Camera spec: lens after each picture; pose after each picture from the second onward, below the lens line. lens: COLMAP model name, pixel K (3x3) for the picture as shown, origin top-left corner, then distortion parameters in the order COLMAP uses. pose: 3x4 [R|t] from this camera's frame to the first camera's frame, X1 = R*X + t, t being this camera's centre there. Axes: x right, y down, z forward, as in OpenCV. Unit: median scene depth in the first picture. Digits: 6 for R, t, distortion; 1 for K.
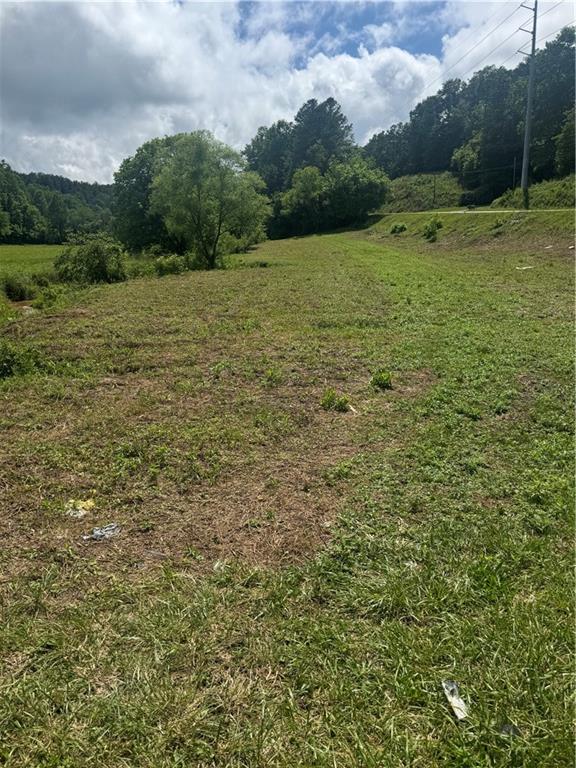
lens RADIAL K [[579.1, 0, 284.8], [0, 579.1, 382.6], [0, 0, 1]] dist [0.097987, -0.140497]
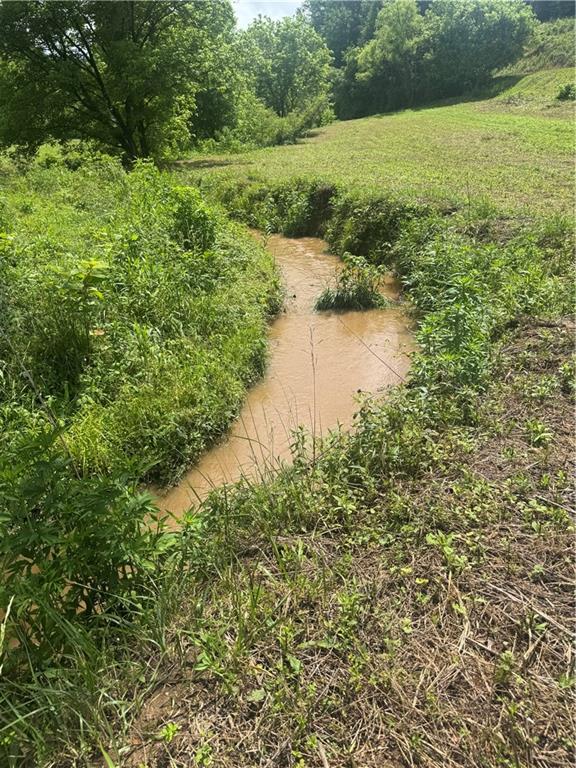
lens RADIAL K [[550.6, 0, 288.0], [0, 550.6, 384.0], [0, 0, 1]] dist [-0.000134, -0.002709]
pose [[0.993842, 0.020160, -0.108960, -0.080295], [0.001487, 0.980796, 0.195030, -0.648762], [0.110800, -0.193991, 0.974726, 2.834688]]
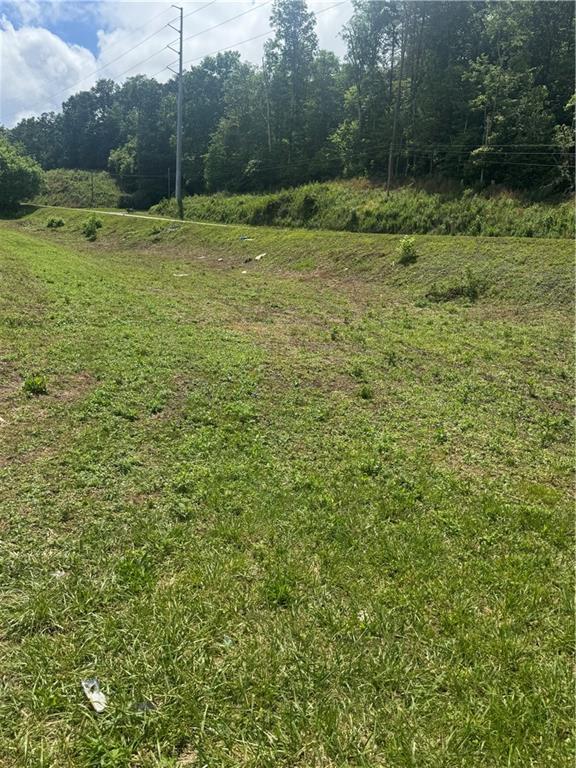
lens RADIAL K [[579.1, 0, 284.8], [0, 579.1, 382.6], [0, 0, 1]] dist [0.097987, -0.140497]
pose [[0.850100, -0.035836, 0.525400, 0.006824], [0.036655, 0.999289, 0.008851, -0.001120], [-0.525344, 0.011734, 0.850809, -0.009070]]
